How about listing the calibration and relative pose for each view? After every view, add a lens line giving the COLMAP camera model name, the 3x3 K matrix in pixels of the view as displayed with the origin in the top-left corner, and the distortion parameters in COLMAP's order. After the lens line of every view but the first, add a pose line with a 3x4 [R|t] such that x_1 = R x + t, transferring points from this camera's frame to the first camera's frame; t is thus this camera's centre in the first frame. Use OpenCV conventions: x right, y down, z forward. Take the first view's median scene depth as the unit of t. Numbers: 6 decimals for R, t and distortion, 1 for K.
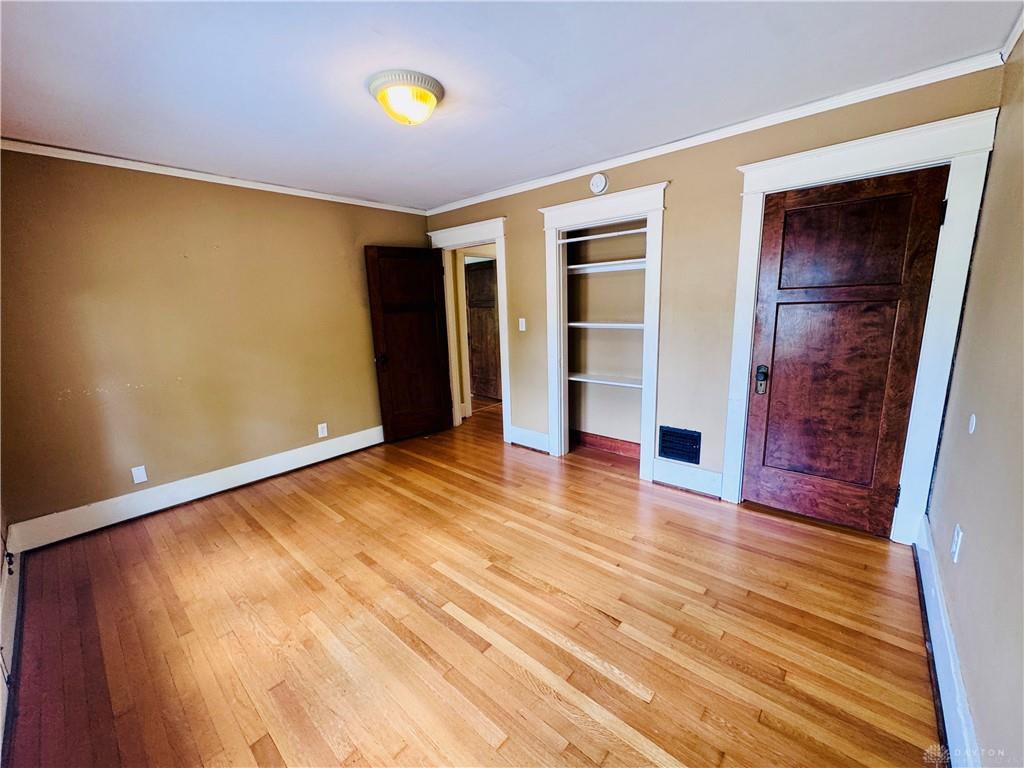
lens RADIAL K [[409.1, 0, 511.3], [0, 409.1, 381.8], [0, 0, 1]] dist [-0.000743, 0.000352]
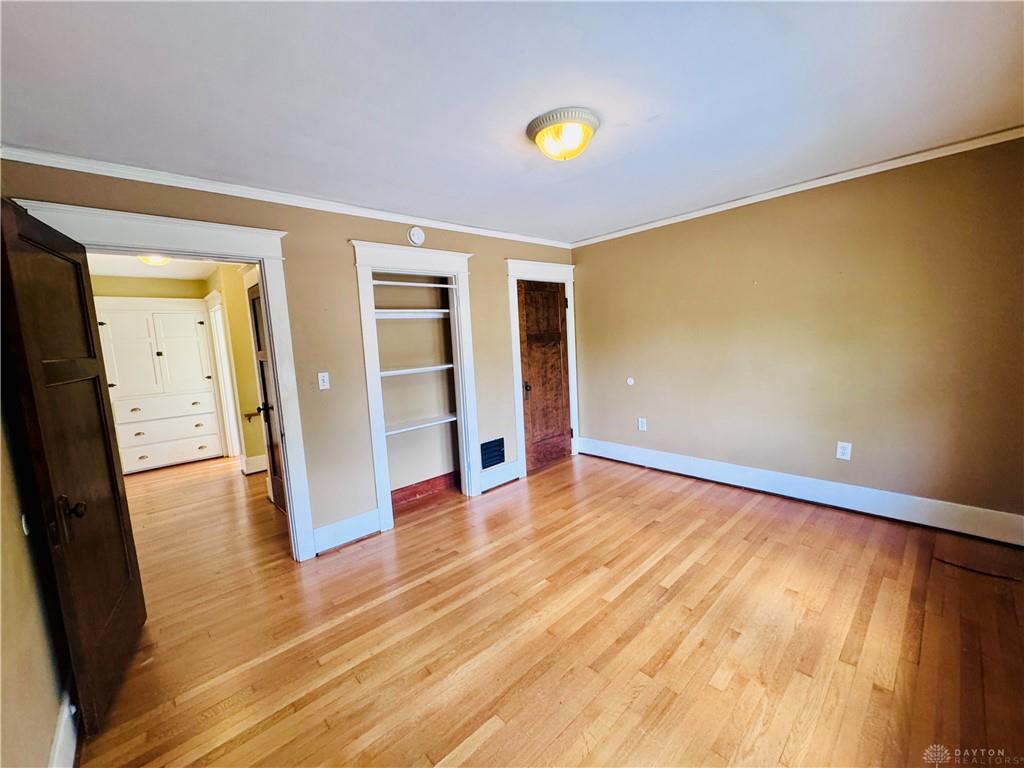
lens RADIAL K [[411.8, 0, 509.9], [0, 411.8, 383.3], [0, 0, 1]] dist [0.000738, 0.000052]
pose [[0.099096, -0.084991, 0.991442, -0.868889], [0.242760, 0.968306, 0.058743, -0.125299], [-0.965012, 0.234861, 0.116588, 0.756952]]
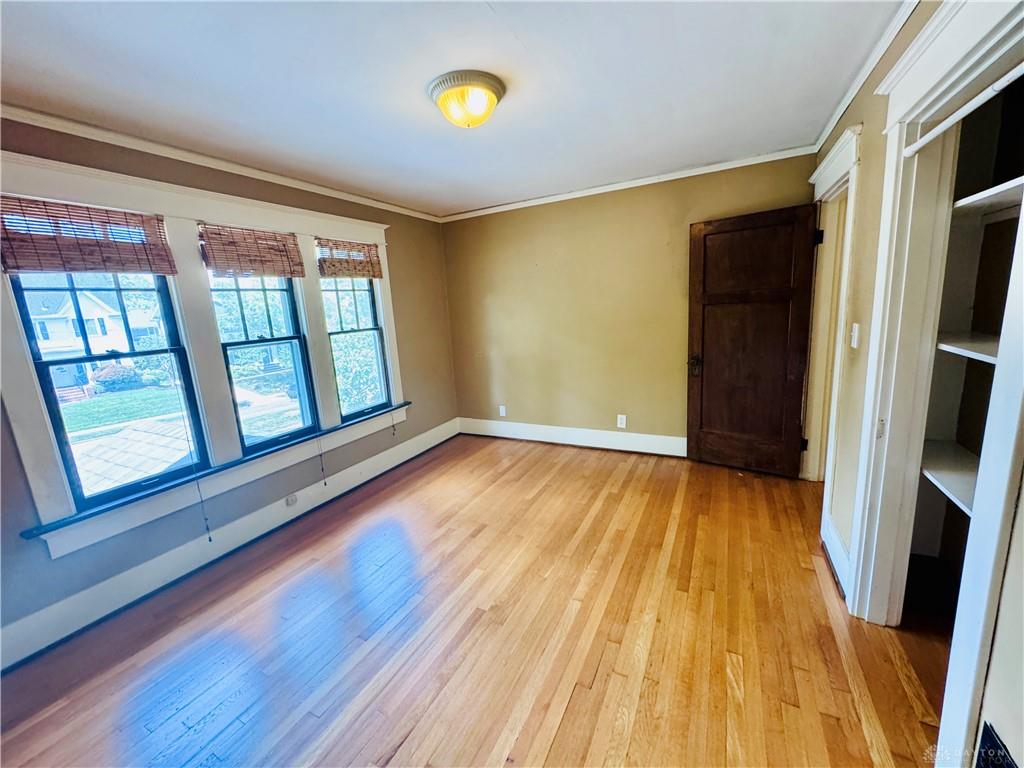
lens RADIAL K [[409.1, 0, 511.3], [0, 409.1, 381.8], [0, 0, 1]] dist [-0.000743, 0.000352]
pose [[0.241436, 0.197676, -0.950070, 0.537036], [-0.130326, 0.976769, 0.170112, -0.146481], [0.961626, 0.082747, 0.261589, 0.593142]]
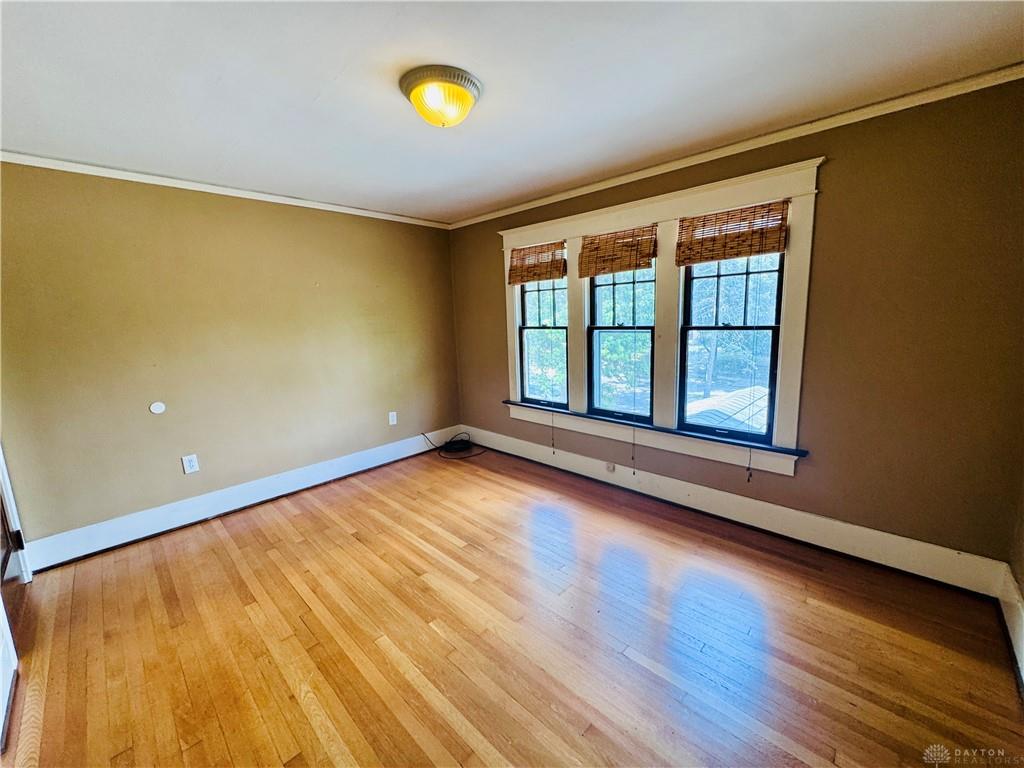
lens RADIAL K [[404.5, 0, 516.1], [0, 404.5, 386.6], [0, 0, 1]] dist [-0.003630, -0.000027]
pose [[-0.997123, 0.060842, 0.045211, -0.276736], [0.073077, 0.930043, 0.360110, -0.266826], [-0.020138, 0.362377, -0.931814, 1.346320]]
